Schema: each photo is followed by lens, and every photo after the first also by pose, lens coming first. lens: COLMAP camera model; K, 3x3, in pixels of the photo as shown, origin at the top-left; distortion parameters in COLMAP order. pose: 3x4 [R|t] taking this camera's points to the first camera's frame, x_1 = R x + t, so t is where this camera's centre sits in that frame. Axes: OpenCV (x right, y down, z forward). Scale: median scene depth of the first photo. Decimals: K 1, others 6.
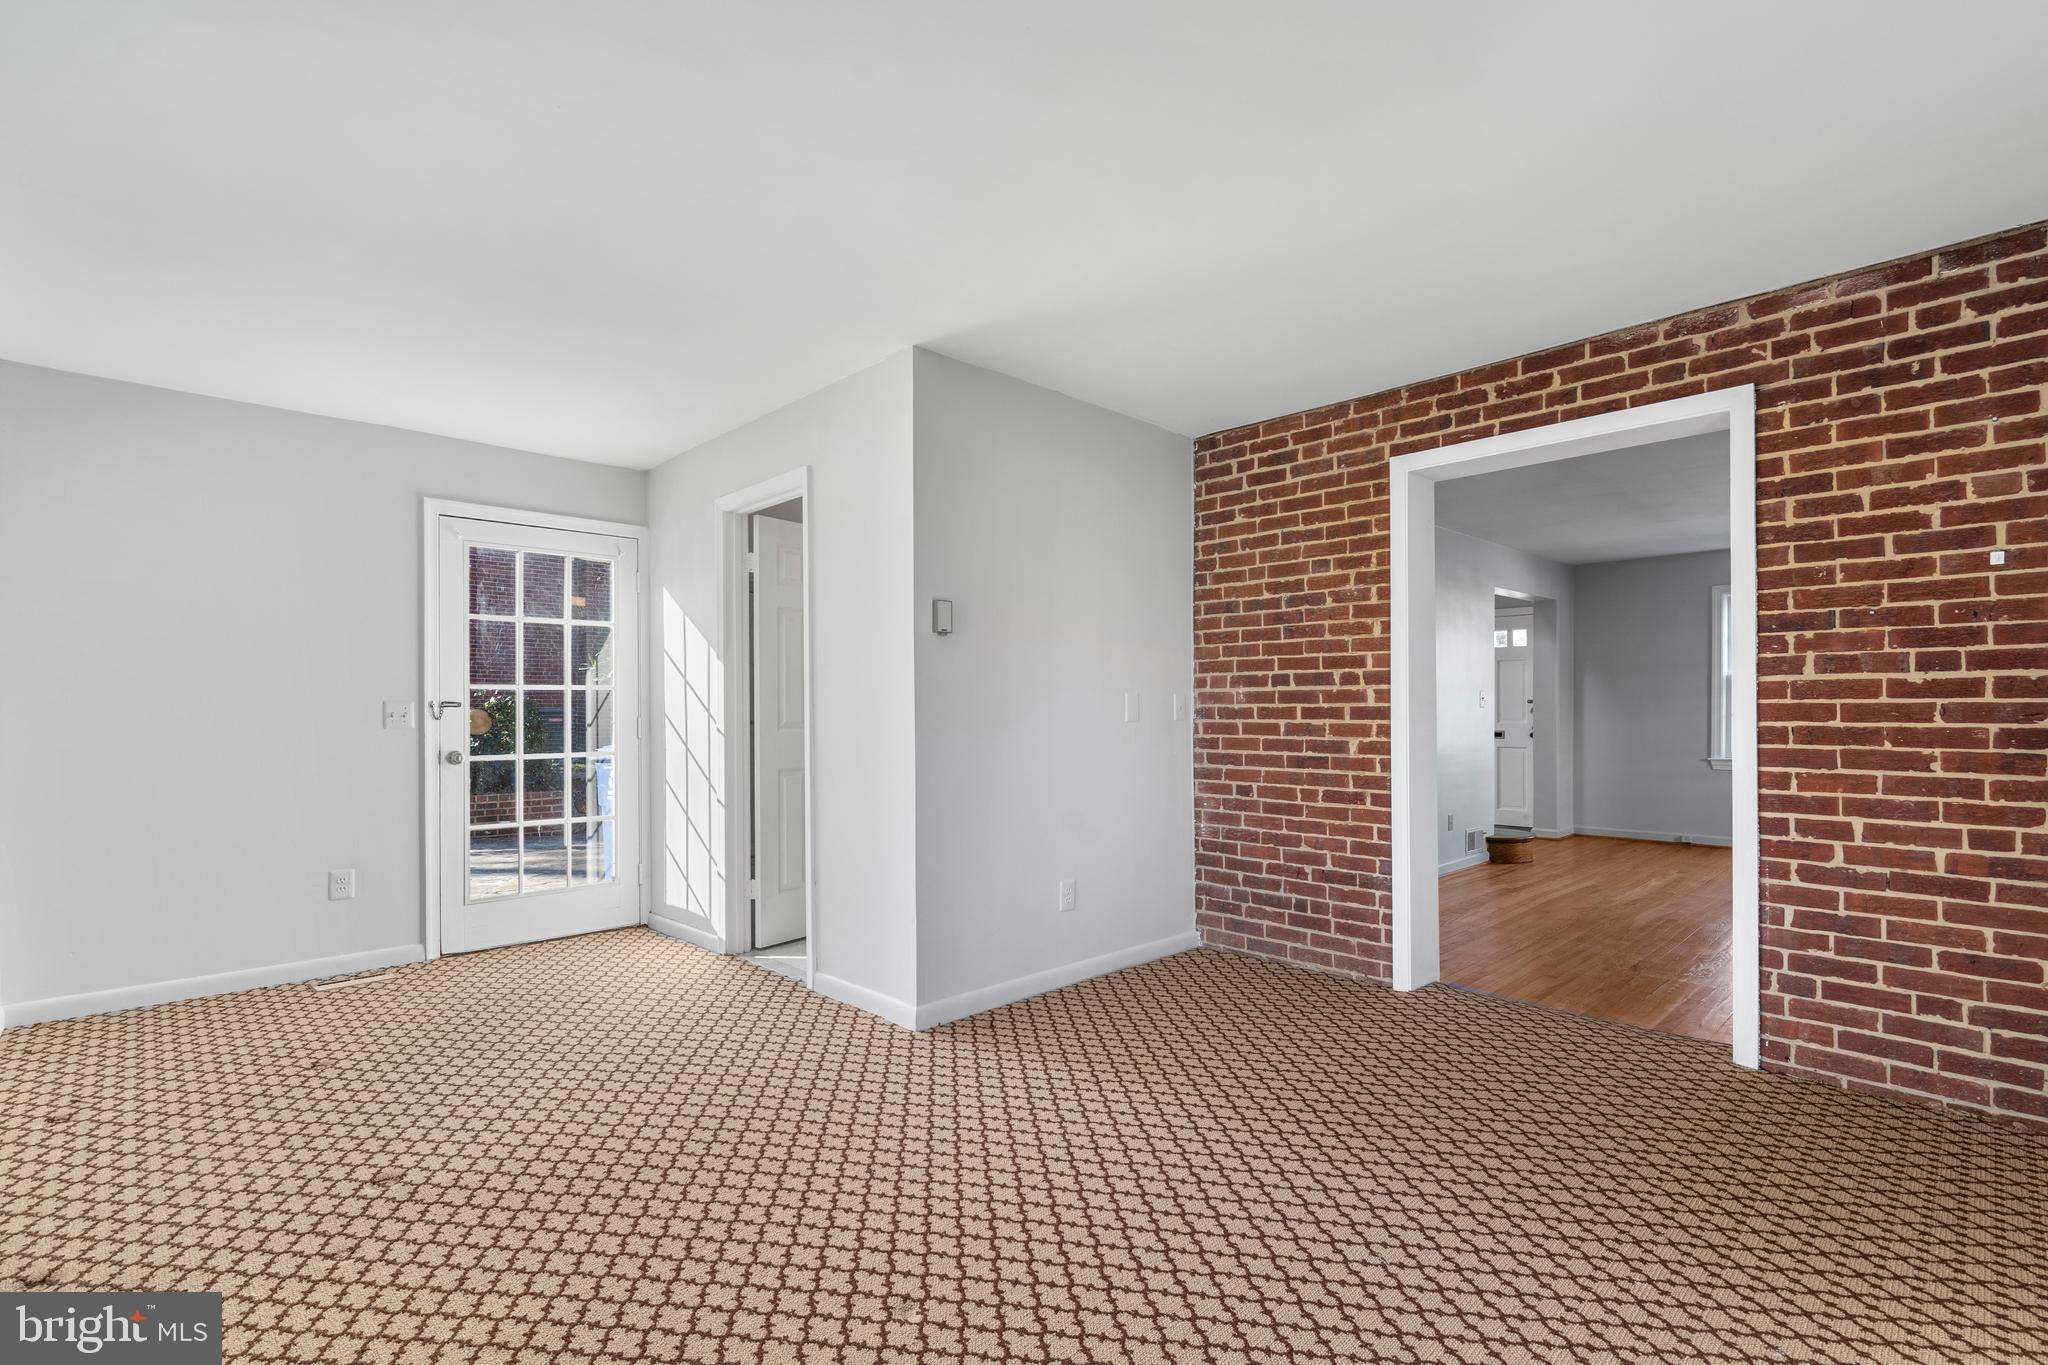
lens RADIAL K [[938.9, 0, 1017.4], [0, 938.9, 713.8], [0, 0, 1]] dist [-0.008859, 0.005011]
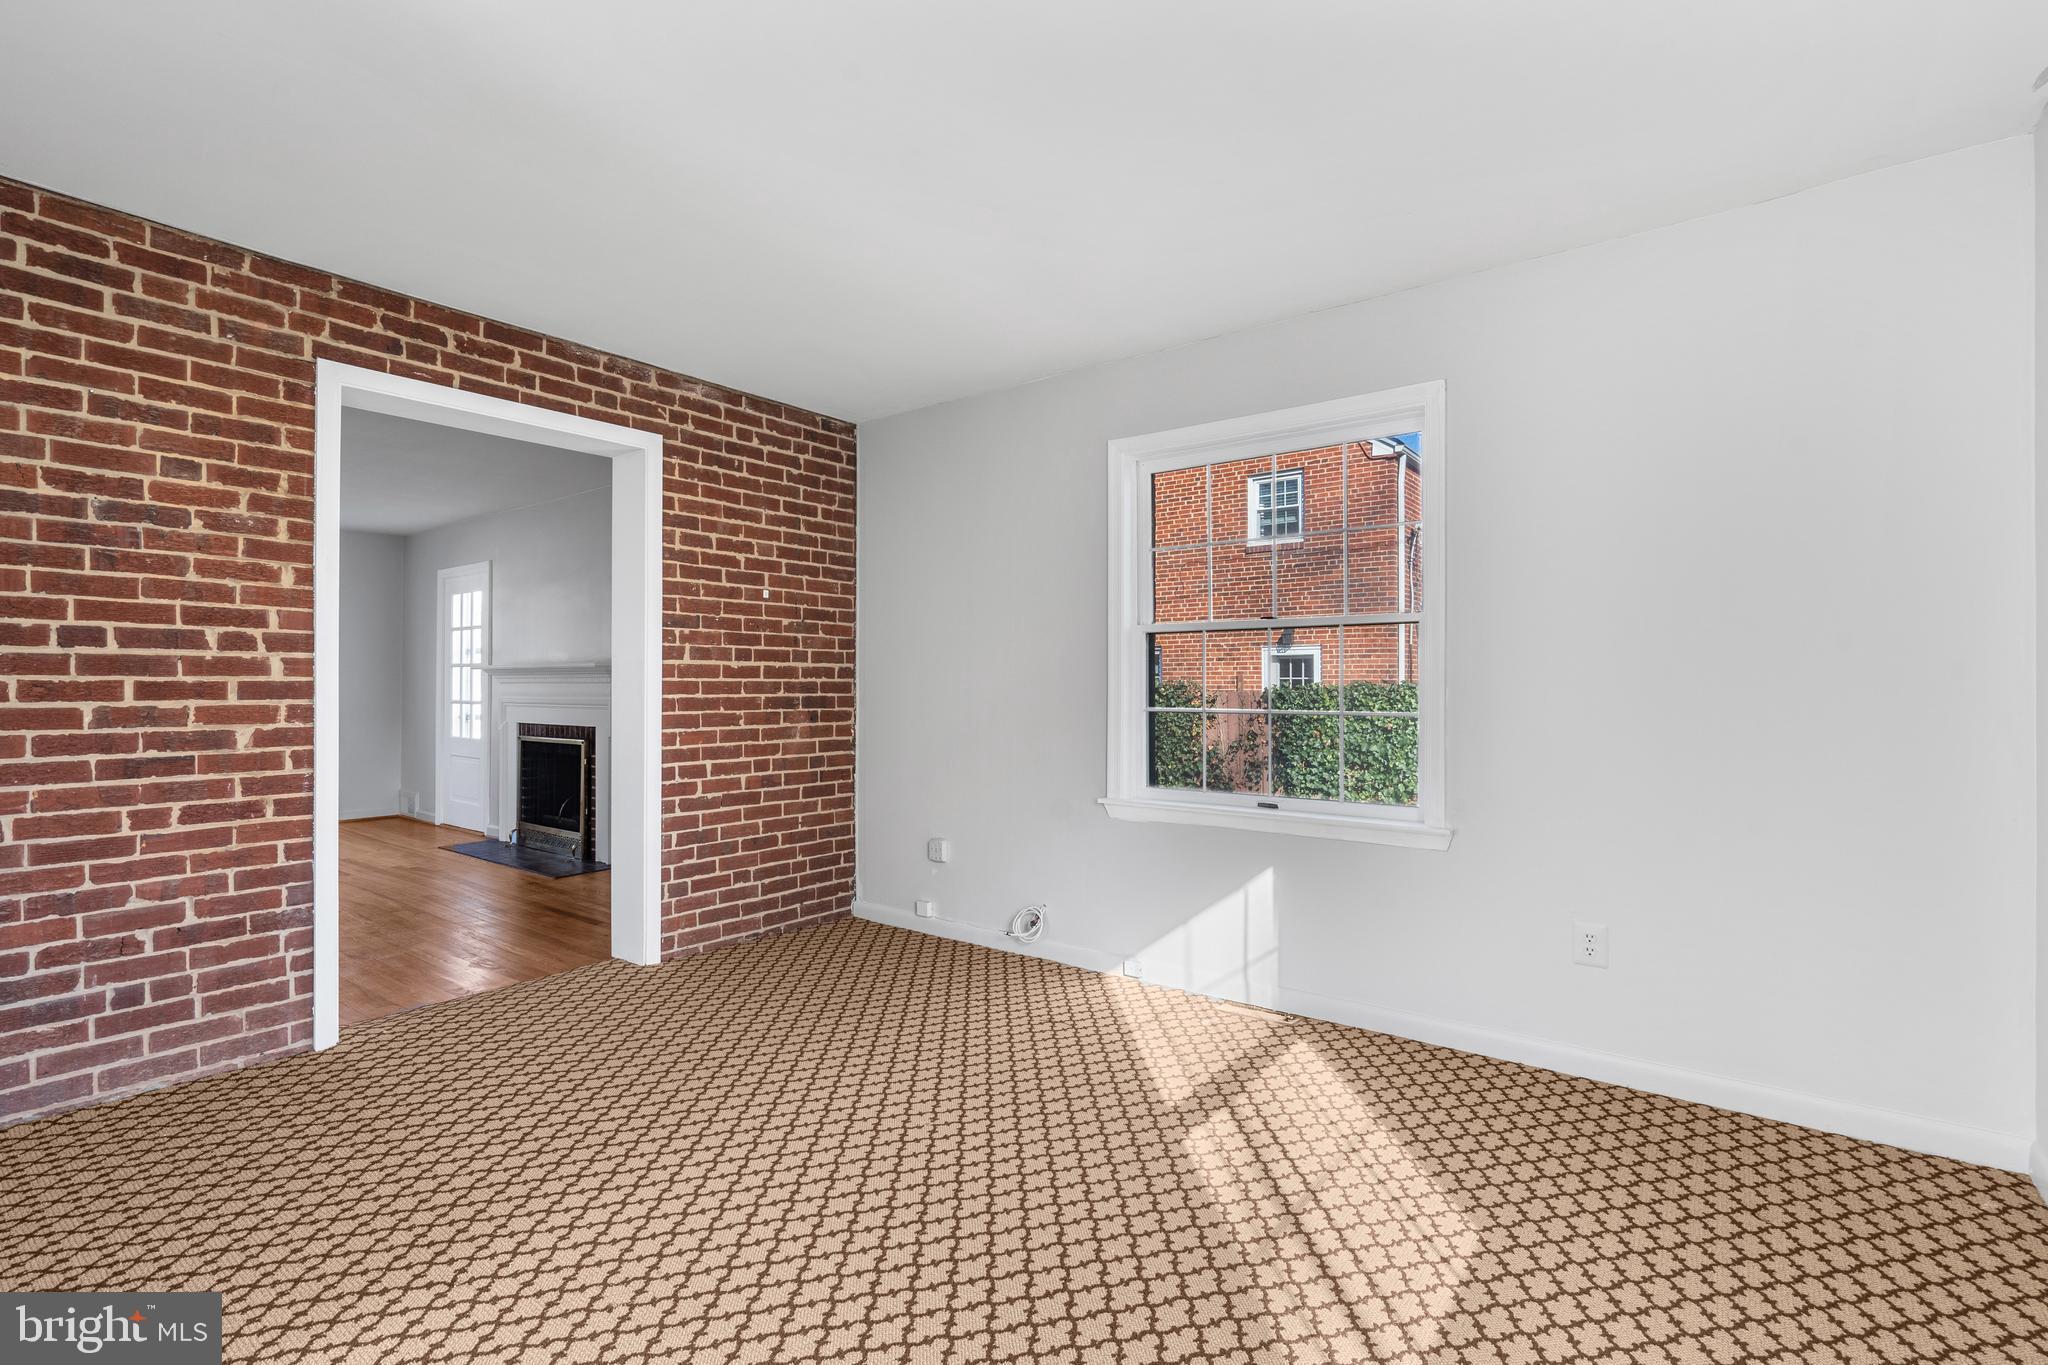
lens RADIAL K [[938.9, 0, 1023.3], [0, 938.9, 678.3], [0, 0, 1]] dist [-0.008859, 0.005011]
pose [[-0.155665, 0.008732, 0.987771, -0.441671], [0.005127, 0.999955, -0.008032, -0.001173], [-0.987797, 0.003814, -0.155703, 0.540258]]
